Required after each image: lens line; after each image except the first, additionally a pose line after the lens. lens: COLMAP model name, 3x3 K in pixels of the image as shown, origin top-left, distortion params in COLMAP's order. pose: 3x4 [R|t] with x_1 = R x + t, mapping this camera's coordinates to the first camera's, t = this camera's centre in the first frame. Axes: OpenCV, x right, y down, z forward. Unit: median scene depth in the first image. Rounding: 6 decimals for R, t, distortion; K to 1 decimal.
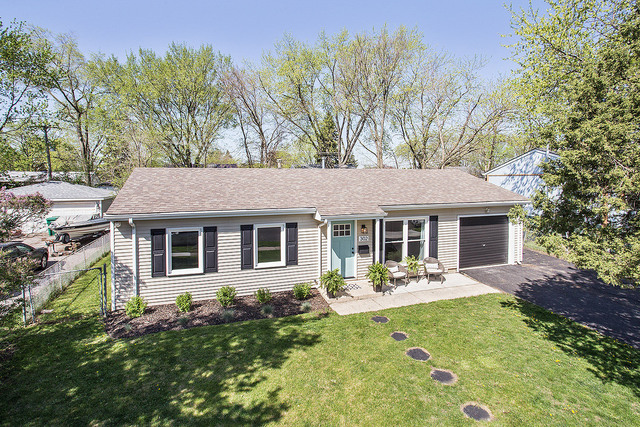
lens RADIAL K [[306.1, 0, 320.0], [0, 306.1, 213.5], [0, 0, 1]] dist [-0.003067, -0.000558]
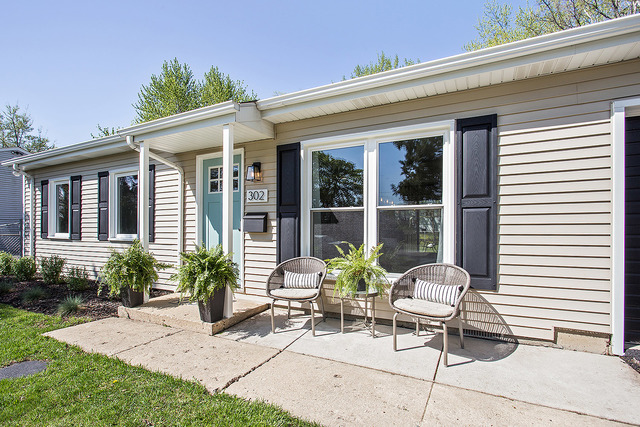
lens RADIAL K [[323.5, 0, 294.9], [0, 323.5, 233.0], [0, 0, 1]] dist [-0.022134, -0.000317]
pose [[0.706776, 0.027345, -0.706908, 0.482652], [-0.092540, 0.994240, -0.054063, 0.148734], [0.701358, 0.103628, 0.705236, 0.723847]]
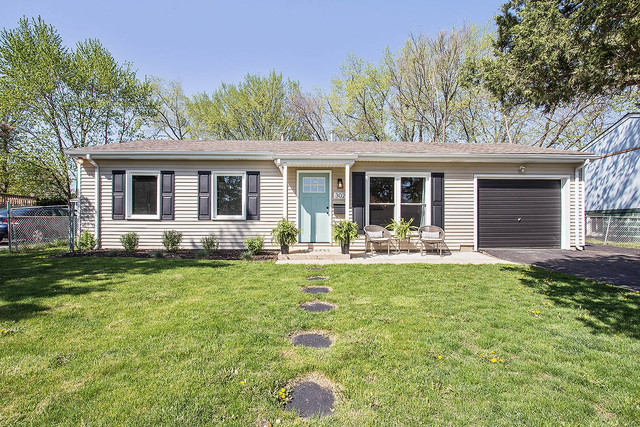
lens RADIAL K [[299.5, 0, 319.6], [0, 299.5, 229.4], [0, 0, 1]] dist [-0.029638, -0.000107]
pose [[0.959795, 0.035302, -0.278474, 0.310312], [-0.055599, 0.996314, -0.065326, 0.224487], [0.275142, 0.078182, 0.958220, 0.218611]]
